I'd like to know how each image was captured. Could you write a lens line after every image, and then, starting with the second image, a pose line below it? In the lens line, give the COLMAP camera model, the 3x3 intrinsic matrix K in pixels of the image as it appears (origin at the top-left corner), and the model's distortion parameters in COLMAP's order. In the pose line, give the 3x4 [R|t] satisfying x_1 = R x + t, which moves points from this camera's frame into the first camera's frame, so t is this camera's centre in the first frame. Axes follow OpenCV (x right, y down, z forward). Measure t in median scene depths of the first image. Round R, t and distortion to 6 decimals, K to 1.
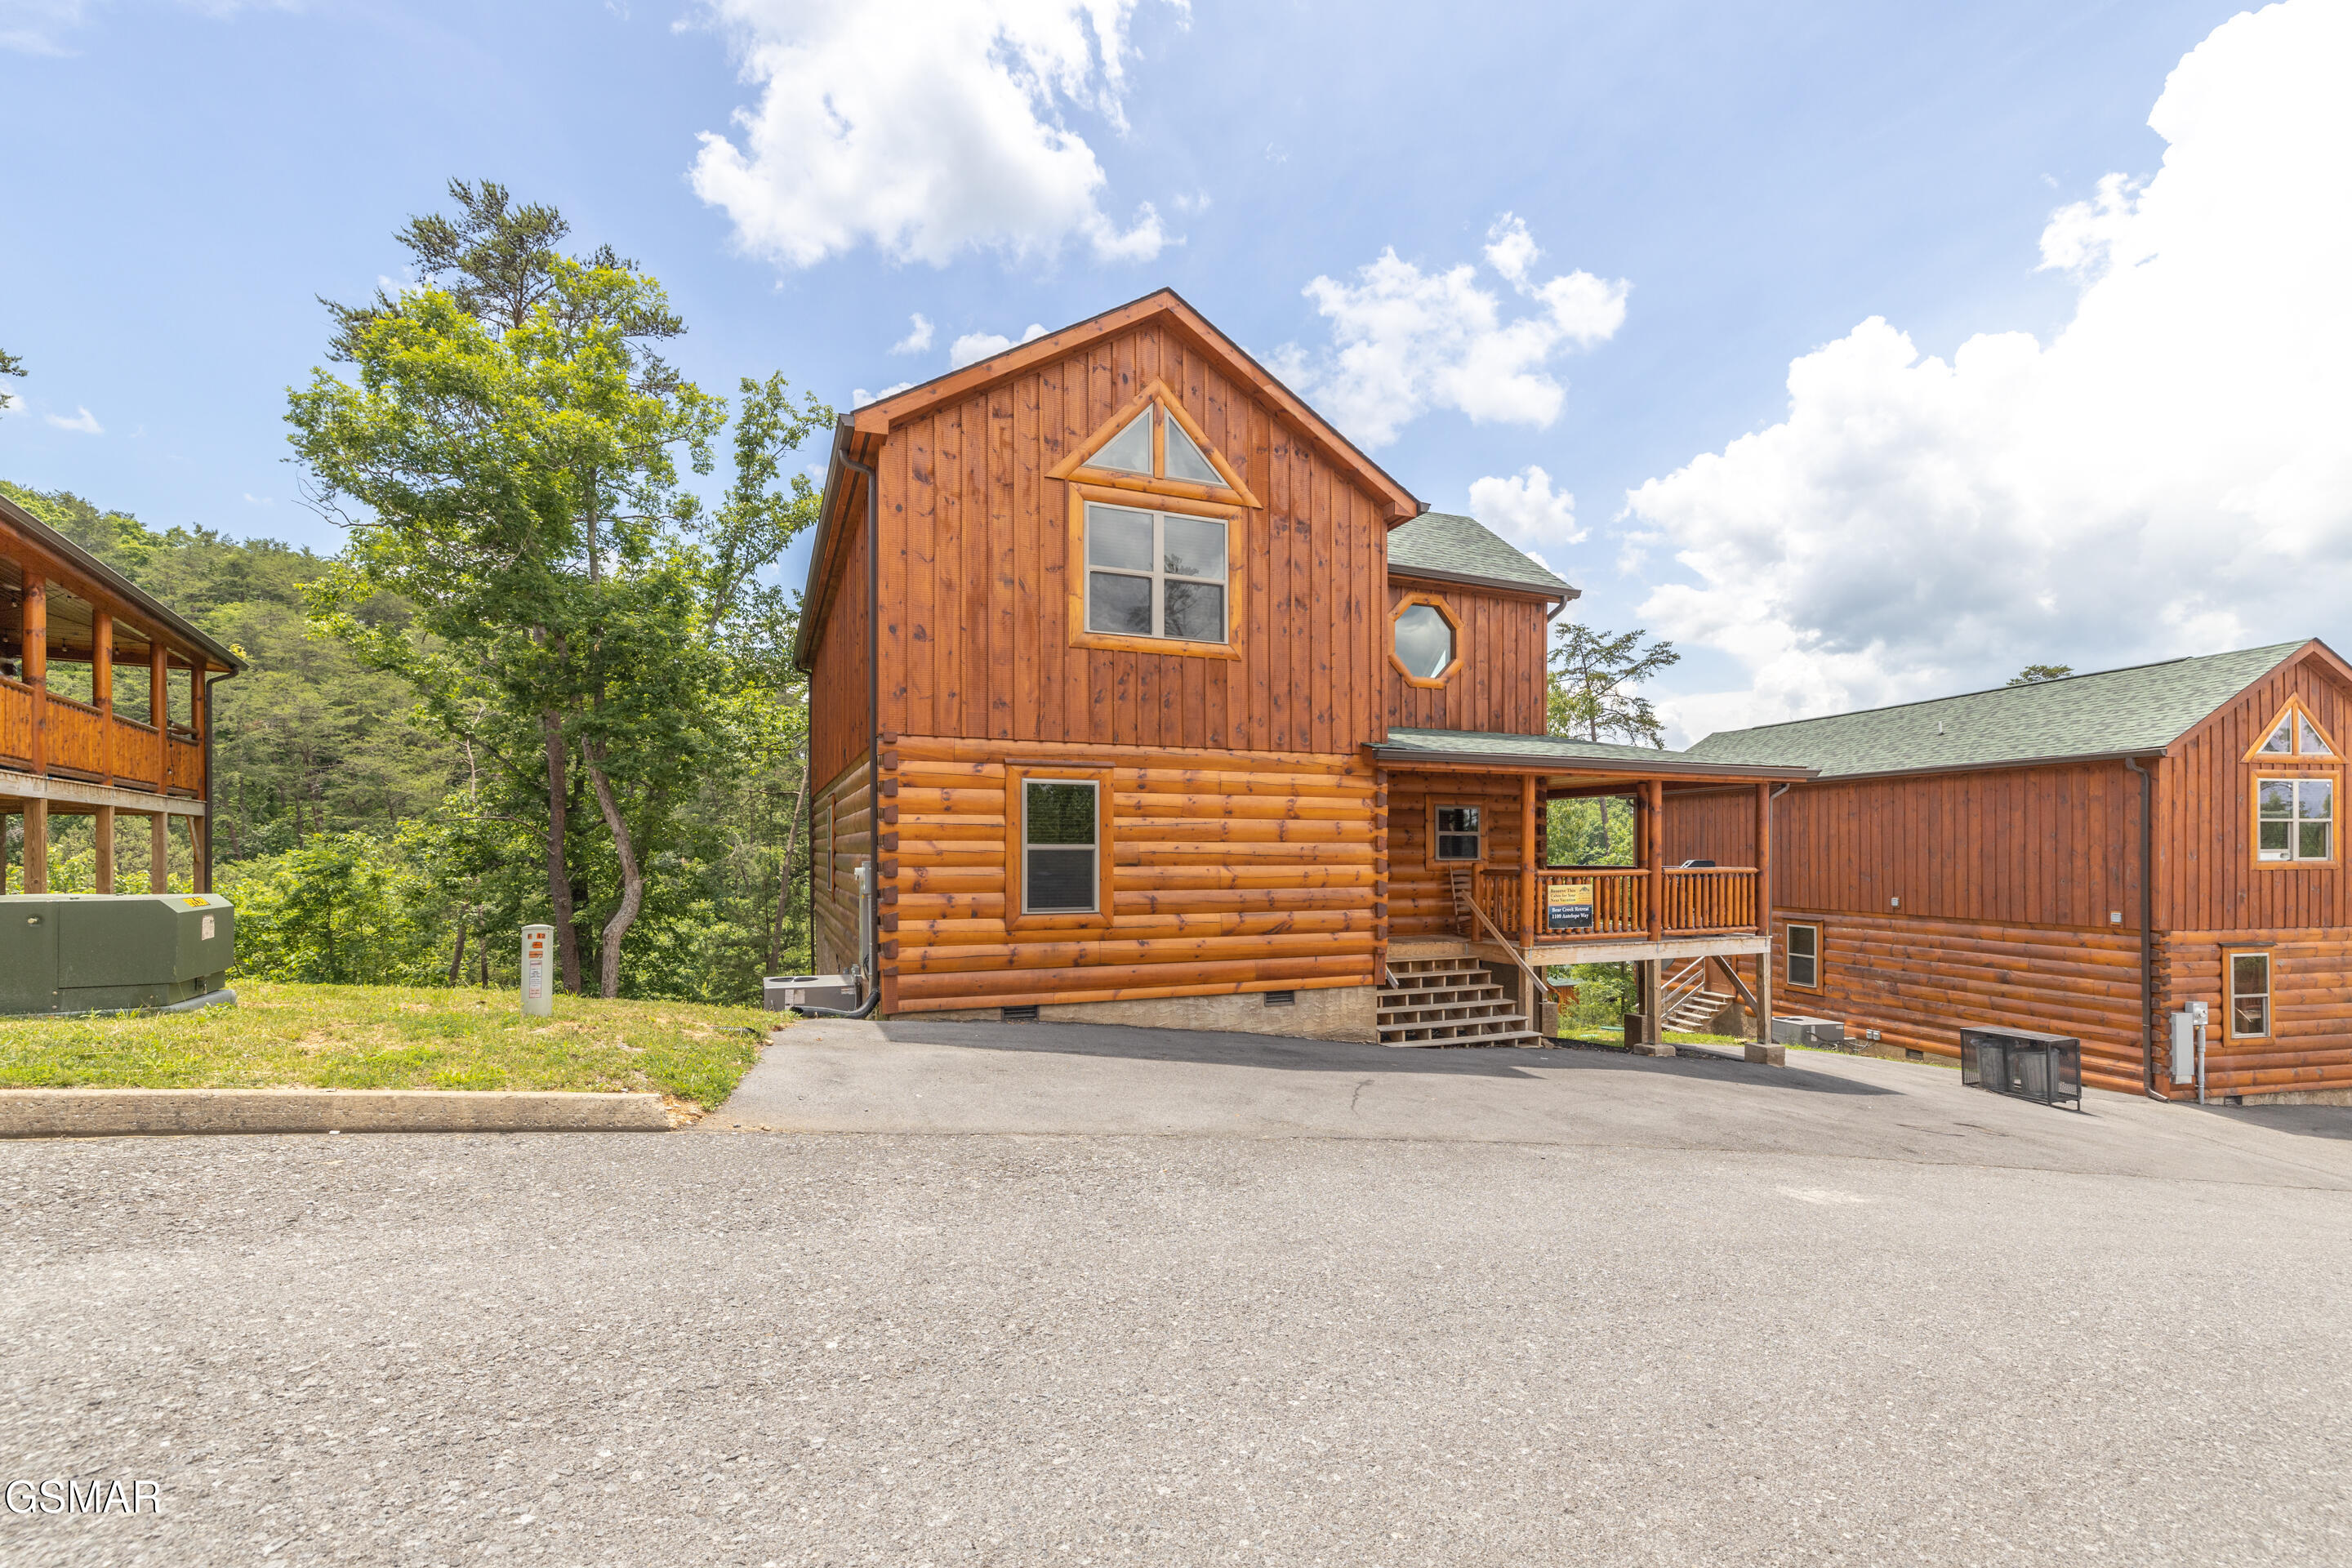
lens RADIAL K [[1013.7, 0, 1174.7], [0, 1013.7, 843.6], [0, 0, 1]] dist [0.000739, 0.000002]
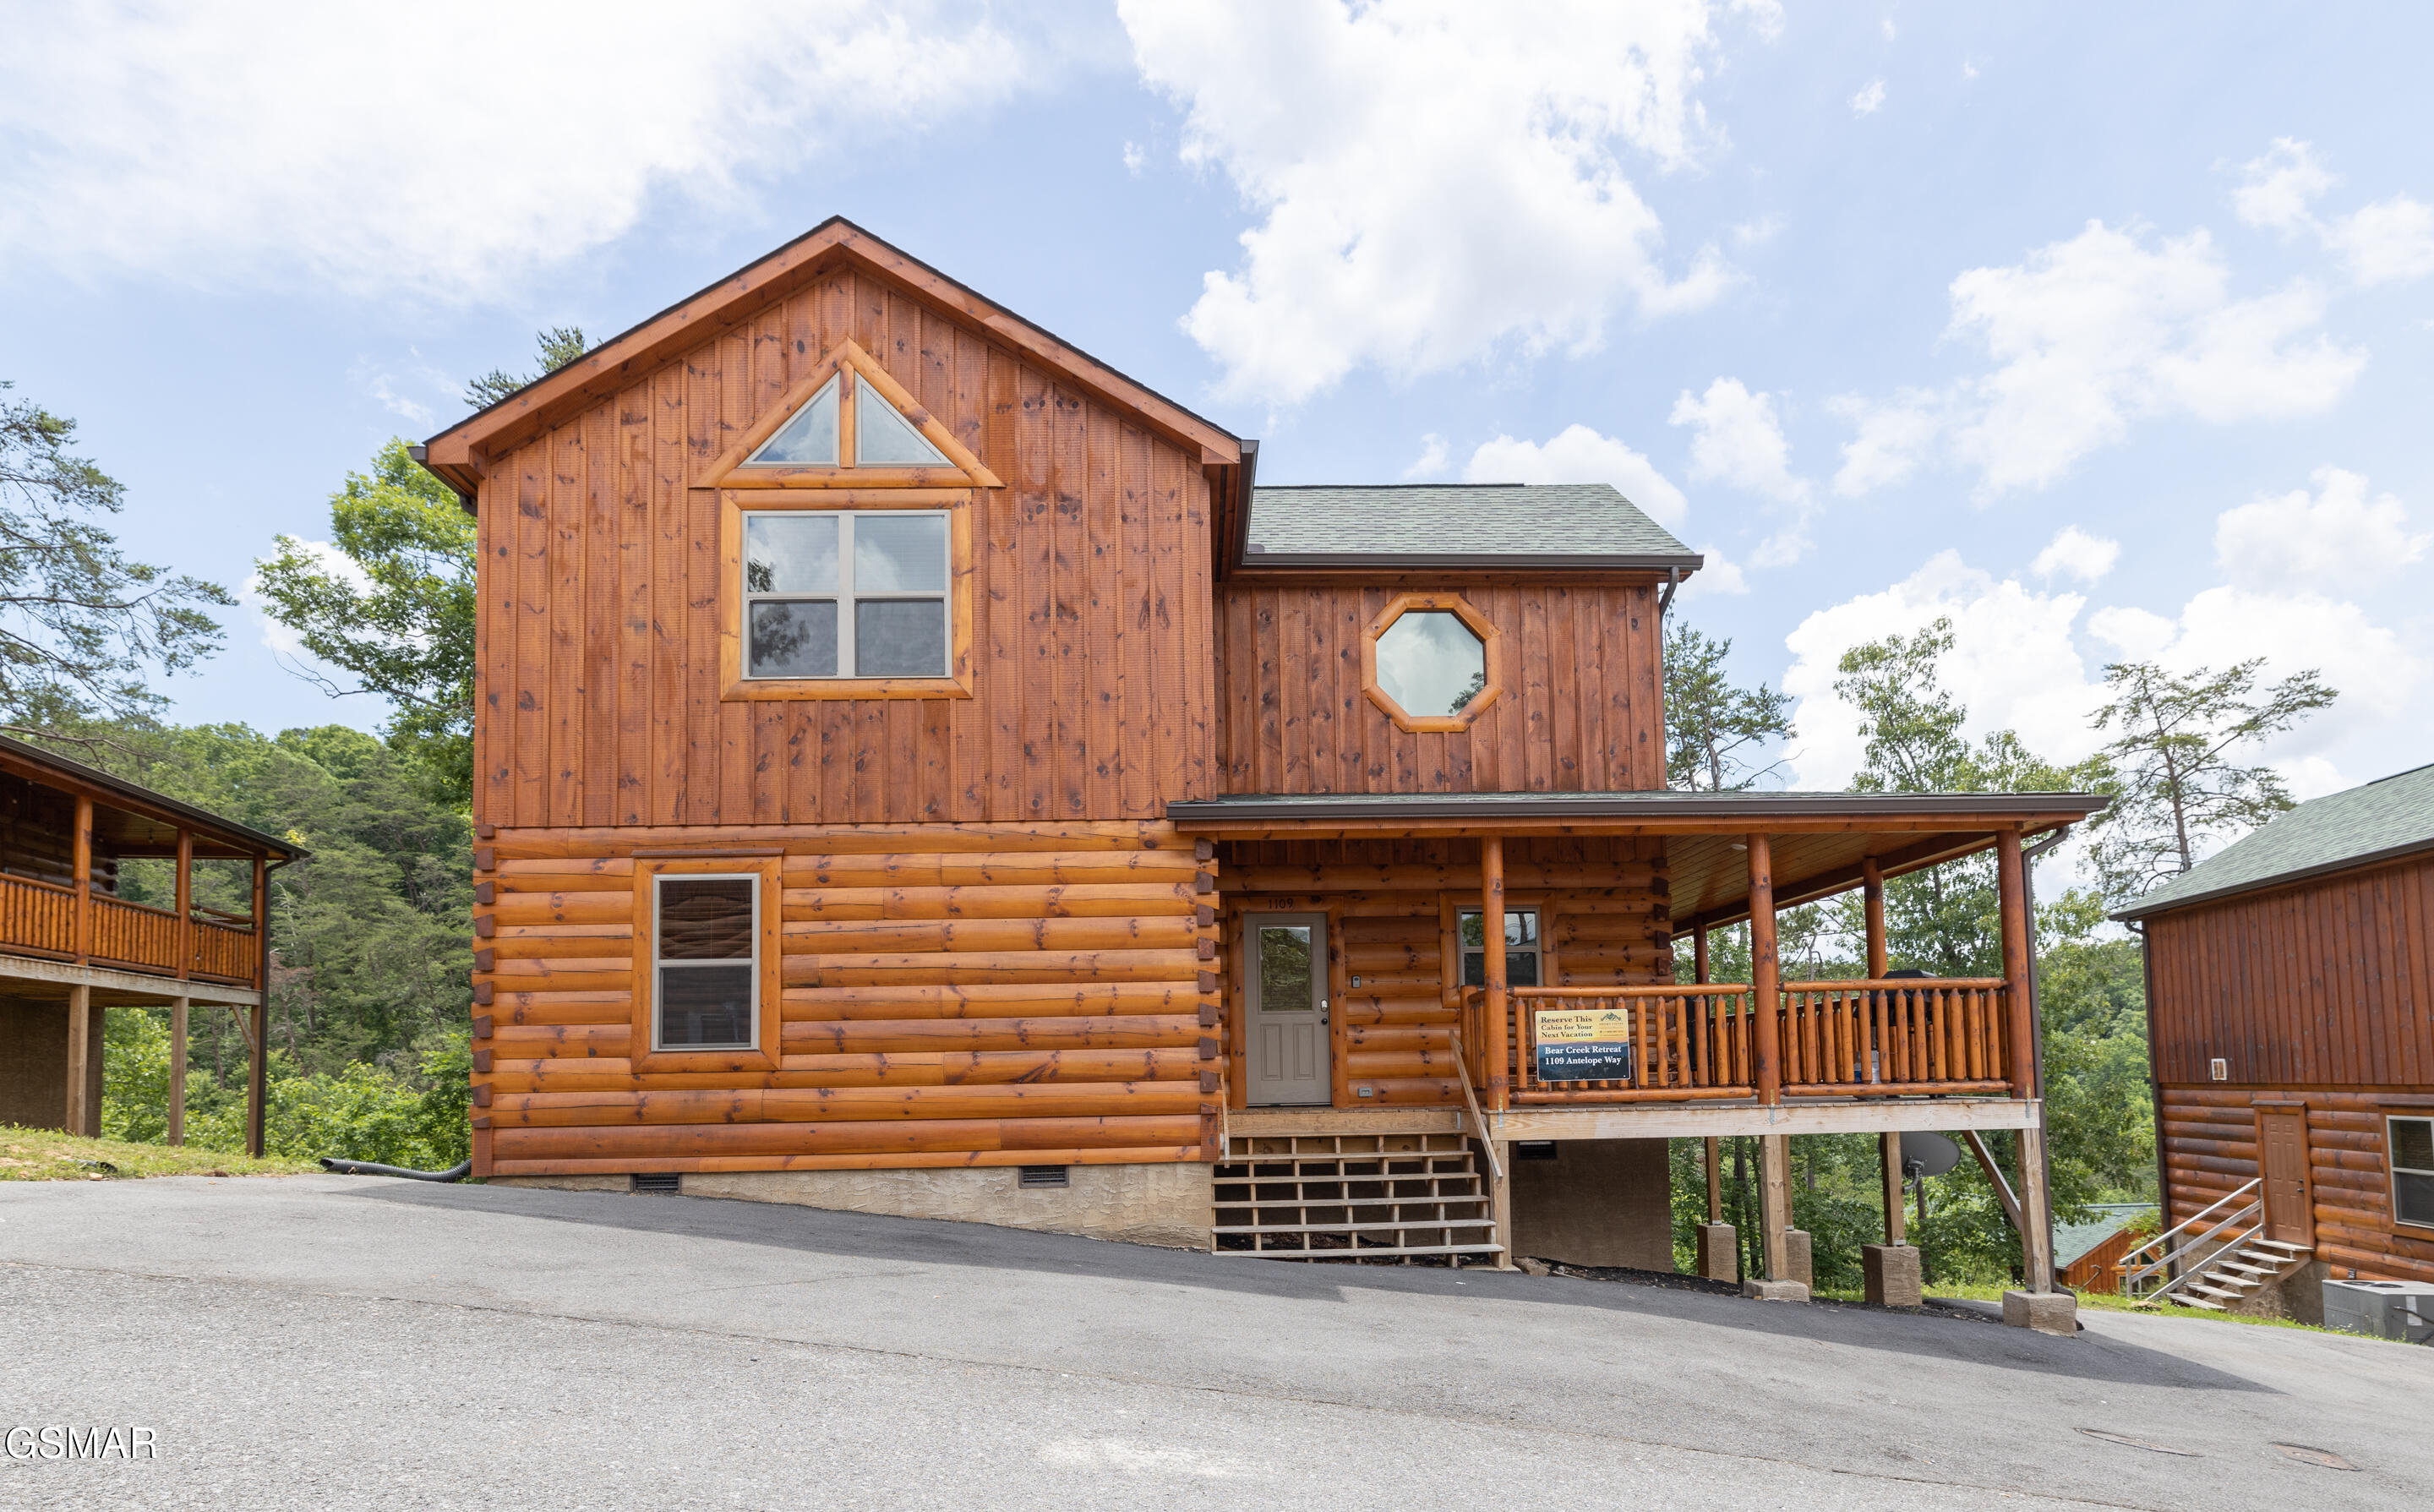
lens RADIAL K [[1303.3, 0, 1220.8], [0, 1303.3, 993.8], [0, 0, 1]] dist [-0.000404, 0.000218]
pose [[0.935269, -0.040765, -0.351582, 0.554093], [0.021836, 0.998099, -0.057640, 0.085351], [0.353263, 0.046232, 0.934381, 0.217223]]
